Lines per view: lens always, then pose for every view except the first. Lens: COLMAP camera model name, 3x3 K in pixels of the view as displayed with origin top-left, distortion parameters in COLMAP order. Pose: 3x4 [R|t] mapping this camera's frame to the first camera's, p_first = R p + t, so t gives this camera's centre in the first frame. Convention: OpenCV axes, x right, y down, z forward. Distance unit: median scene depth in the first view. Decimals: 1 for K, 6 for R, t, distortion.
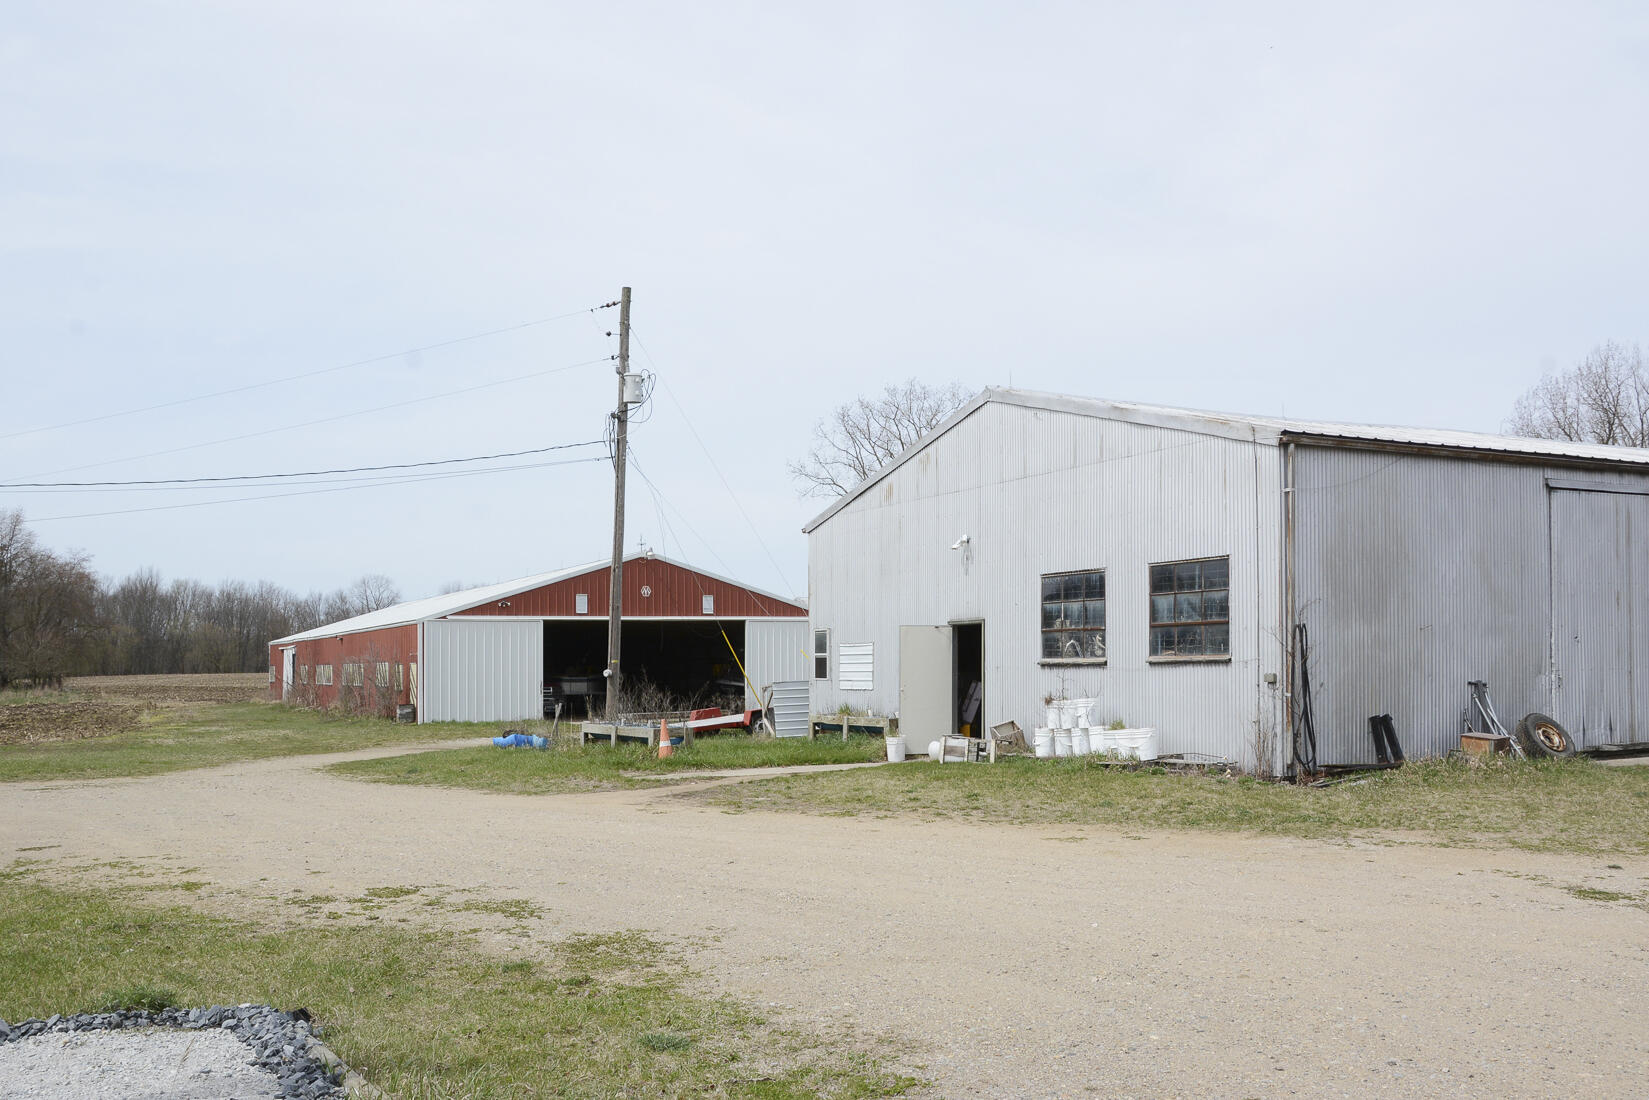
lens RADIAL K [[1530.9, 0, 859.3], [0, 1530.9, 577.3], [0, 0, 1]] dist [-0.043077, 0.000000]
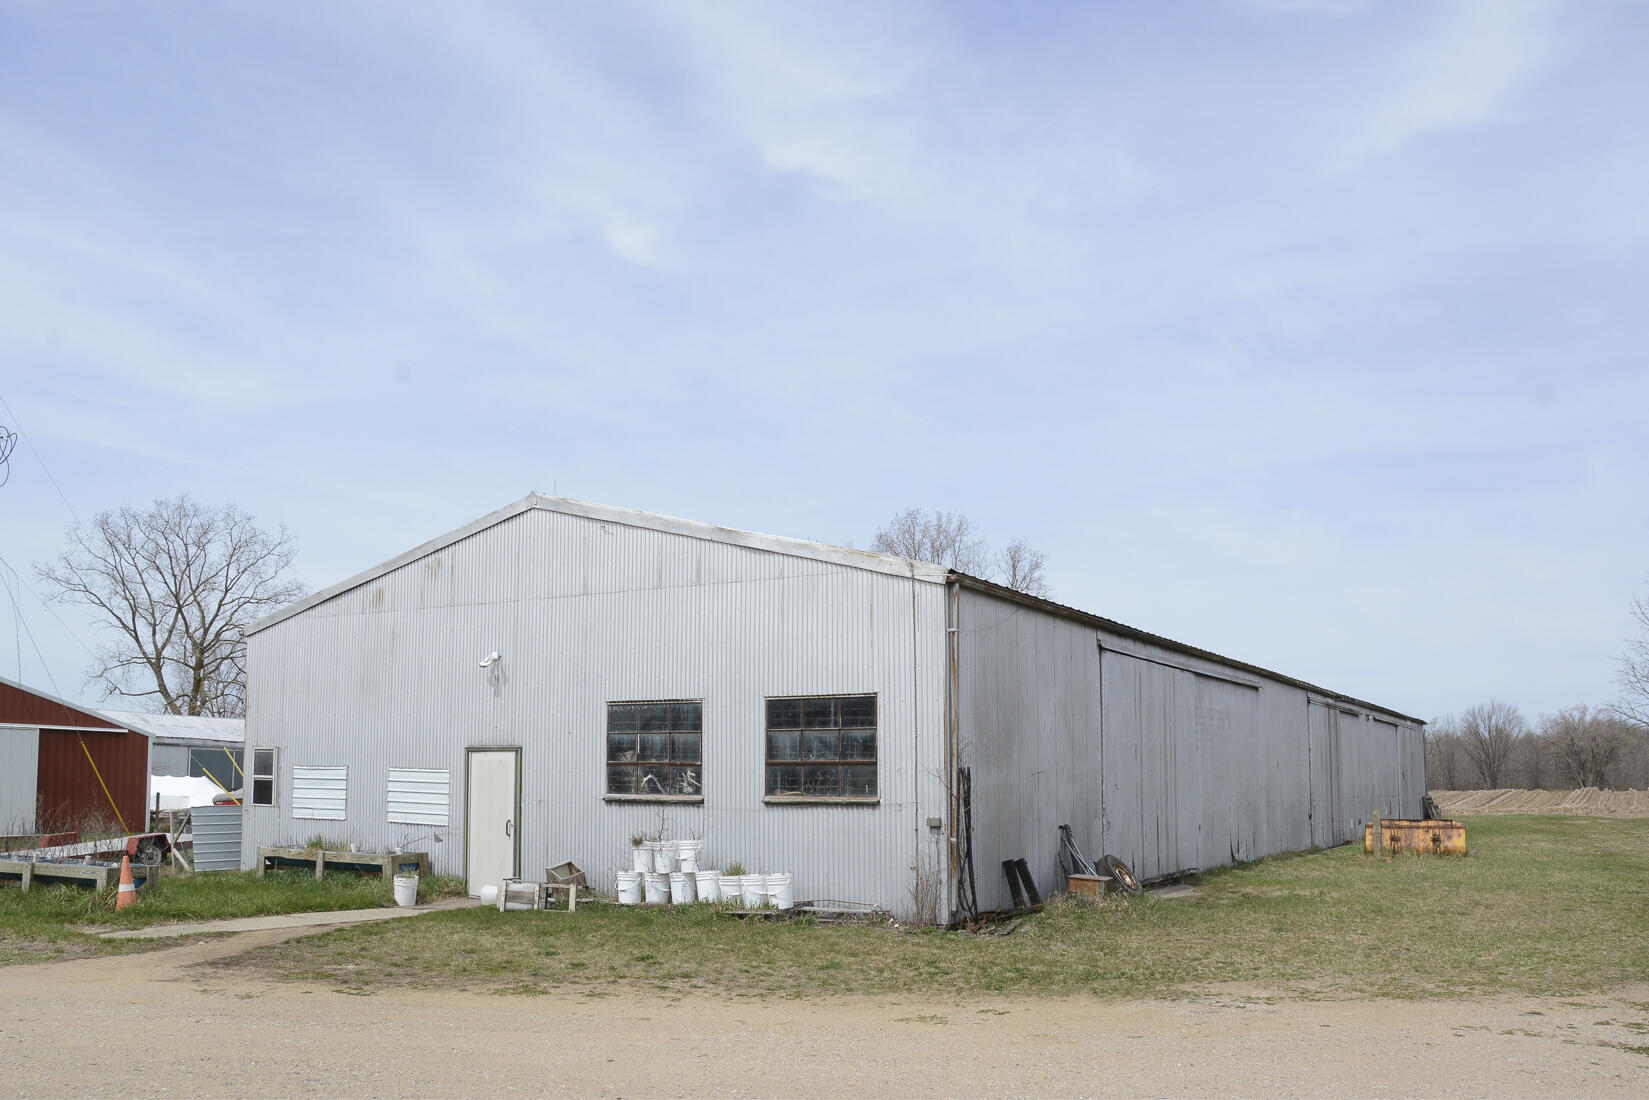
lens RADIAL K [[1337.4, 0, 959.7], [0, 1337.4, 610.8], [0, 0, 1]] dist [-0.145869, 0.051181]
pose [[0.811797, 0.096308, 0.575943, -0.185701], [-0.049403, 0.994097, -0.096597, 0.011957], [-0.581846, 0.049964, 0.811762, 0.264288]]
